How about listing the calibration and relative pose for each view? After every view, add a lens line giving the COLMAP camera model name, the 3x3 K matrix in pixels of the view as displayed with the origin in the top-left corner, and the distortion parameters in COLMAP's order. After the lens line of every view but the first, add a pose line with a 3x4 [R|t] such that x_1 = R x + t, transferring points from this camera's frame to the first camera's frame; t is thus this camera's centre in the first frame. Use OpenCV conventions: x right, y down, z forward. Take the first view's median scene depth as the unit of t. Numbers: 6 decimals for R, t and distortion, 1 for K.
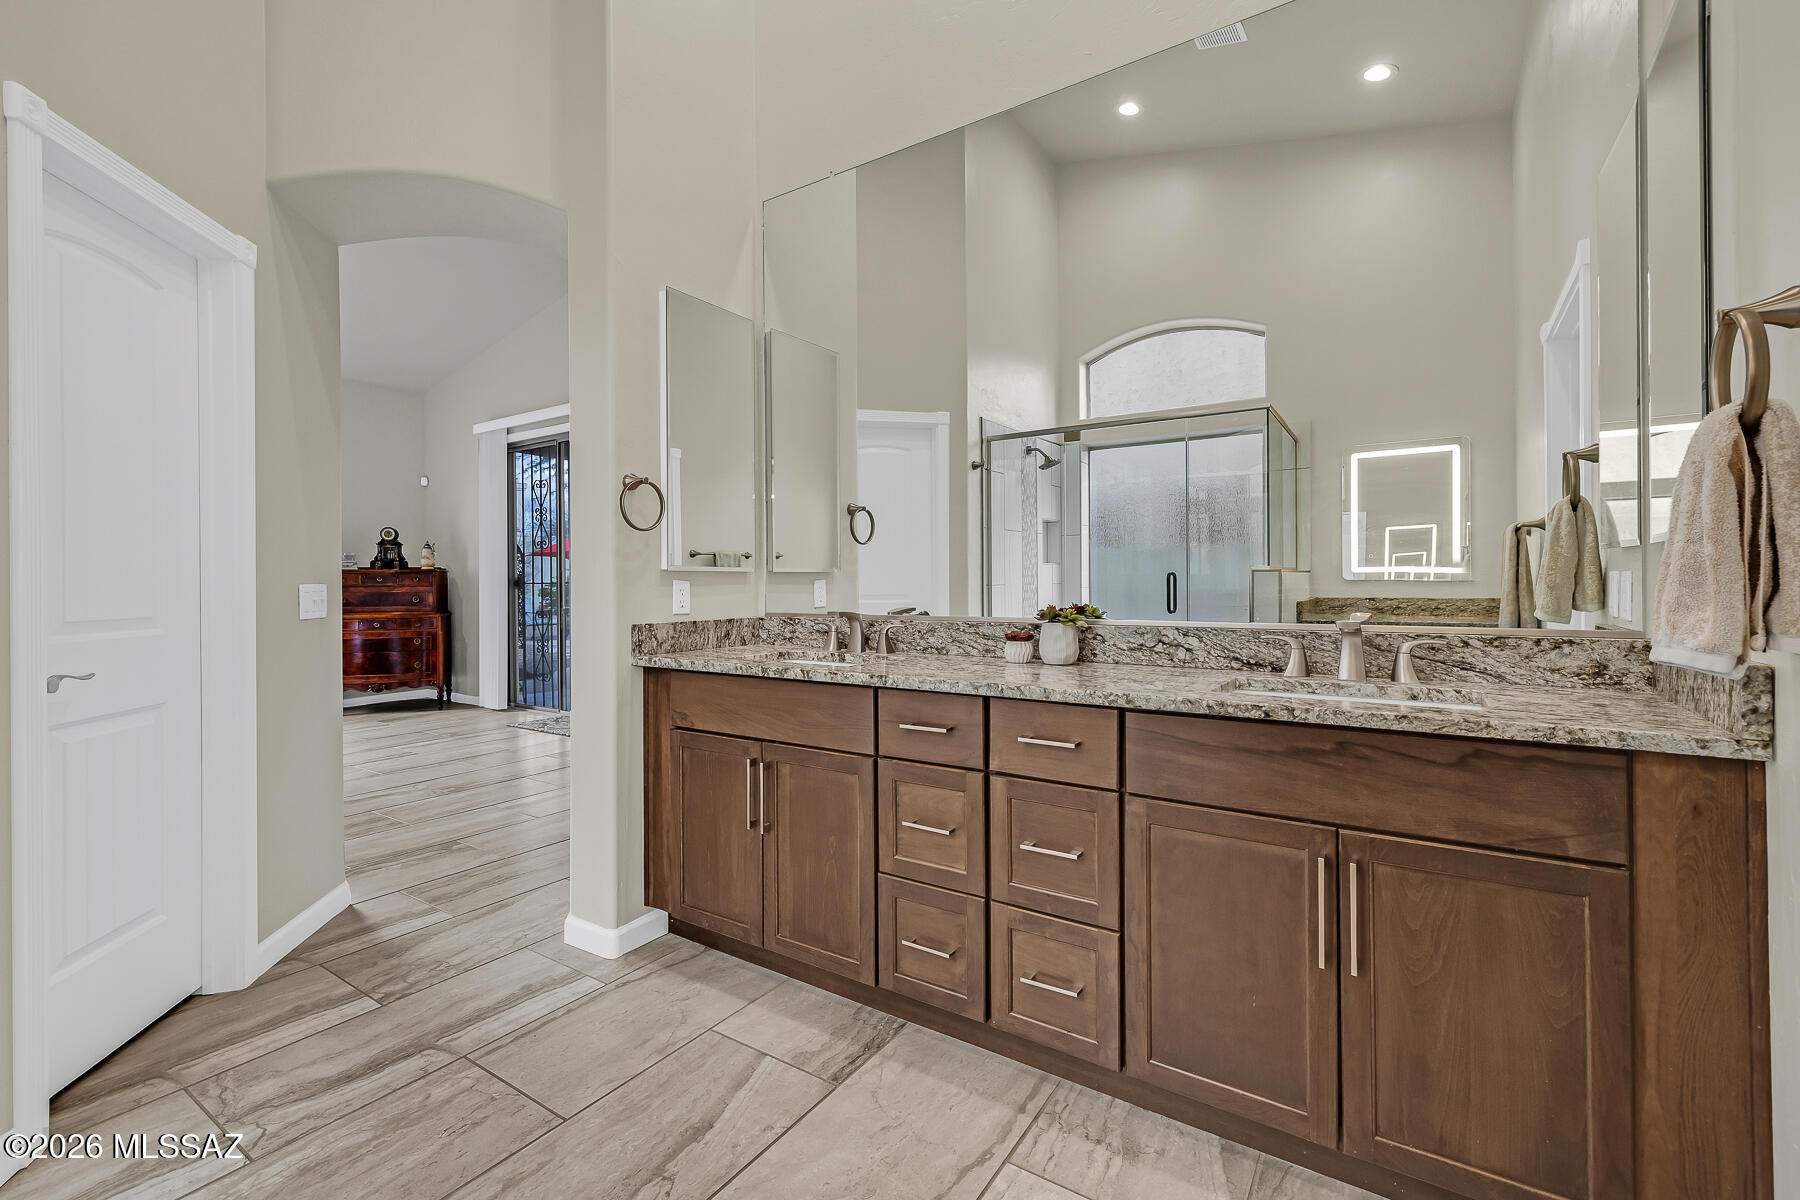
lens RADIAL K [[785.7, 0, 897.2], [0, 785.7, 584.3], [0, 0, 1]] dist [-0.008437, 0.000227]
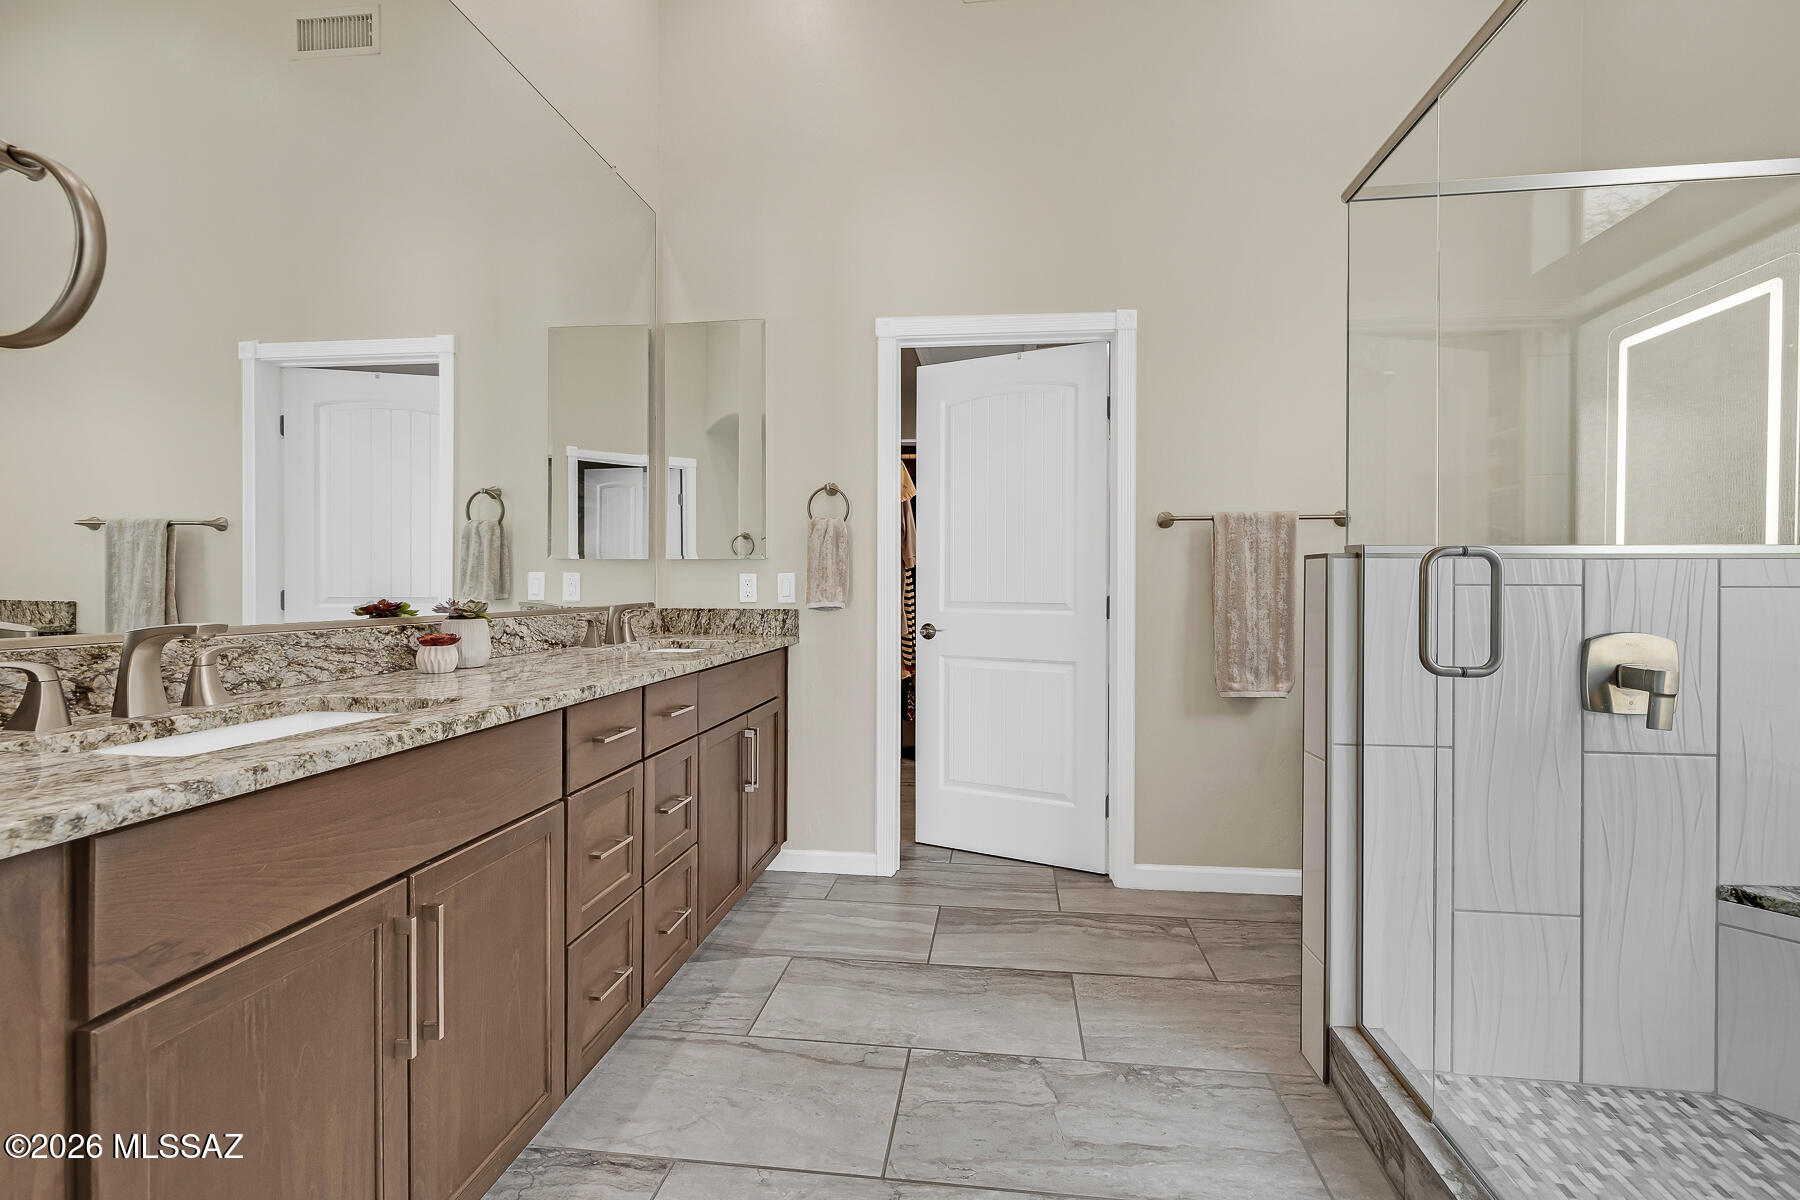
lens RADIAL K [[785.7, 0, 908.0], [0, 785.7, 585.4], [0, 0, 1]] dist [-0.008437, 0.000227]
pose [[-0.456190, 0.003600, 0.889875, -0.833094], [0.000447, 0.999993, -0.003816, 0.016003], [-0.889882, -0.001343, -0.456188, 1.019338]]
